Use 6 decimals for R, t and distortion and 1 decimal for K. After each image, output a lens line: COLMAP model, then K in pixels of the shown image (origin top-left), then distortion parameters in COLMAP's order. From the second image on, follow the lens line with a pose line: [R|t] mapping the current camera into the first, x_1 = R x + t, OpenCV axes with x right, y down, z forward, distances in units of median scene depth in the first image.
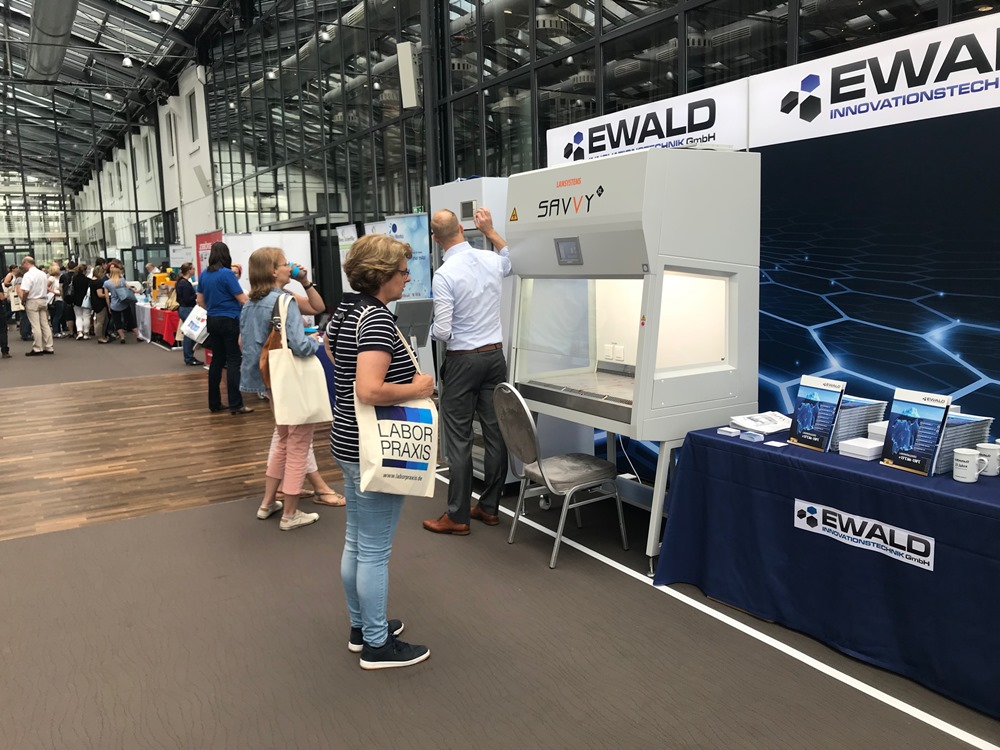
lens RADIAL K [[815.9, 0, 496.8], [0, 815.9, 367.1], [0, 0, 1]] dist [0.004163, 0.023815]
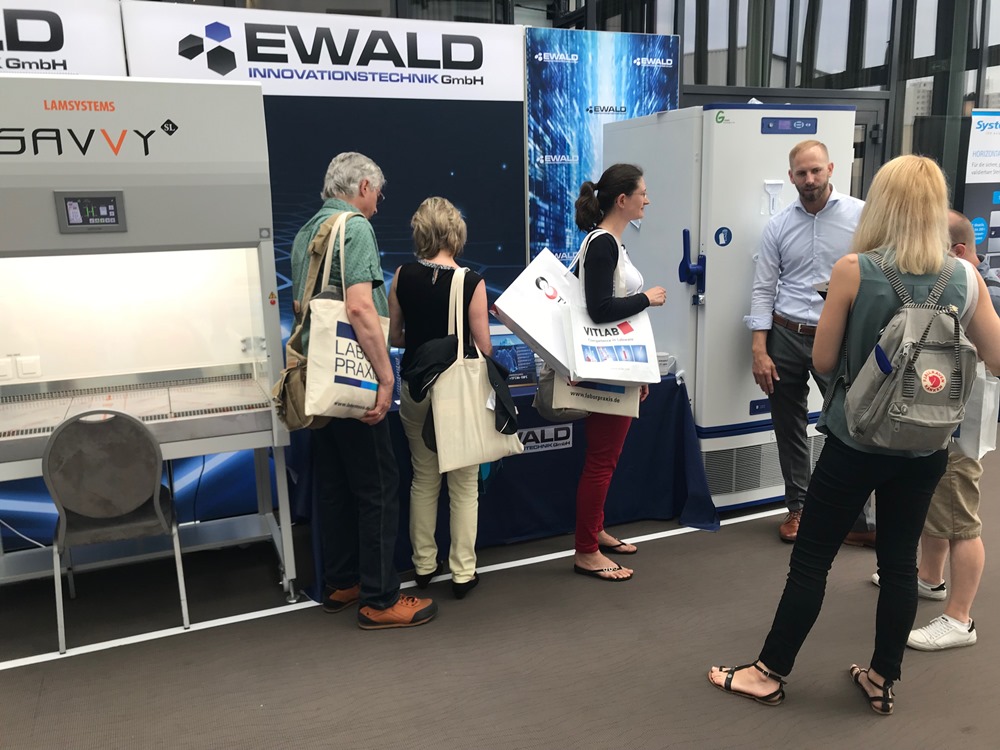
lens RADIAL K [[815.9, 0, 473.6], [0, 815.9, 384.2], [0, 0, 1]] dist [0.004163, 0.023815]
pose [[0.161117, -0.166996, 0.972704, -0.500157], [0.162004, 0.976687, 0.140846, -0.042899], [-0.973548, 0.134889, 0.184415, 0.577345]]
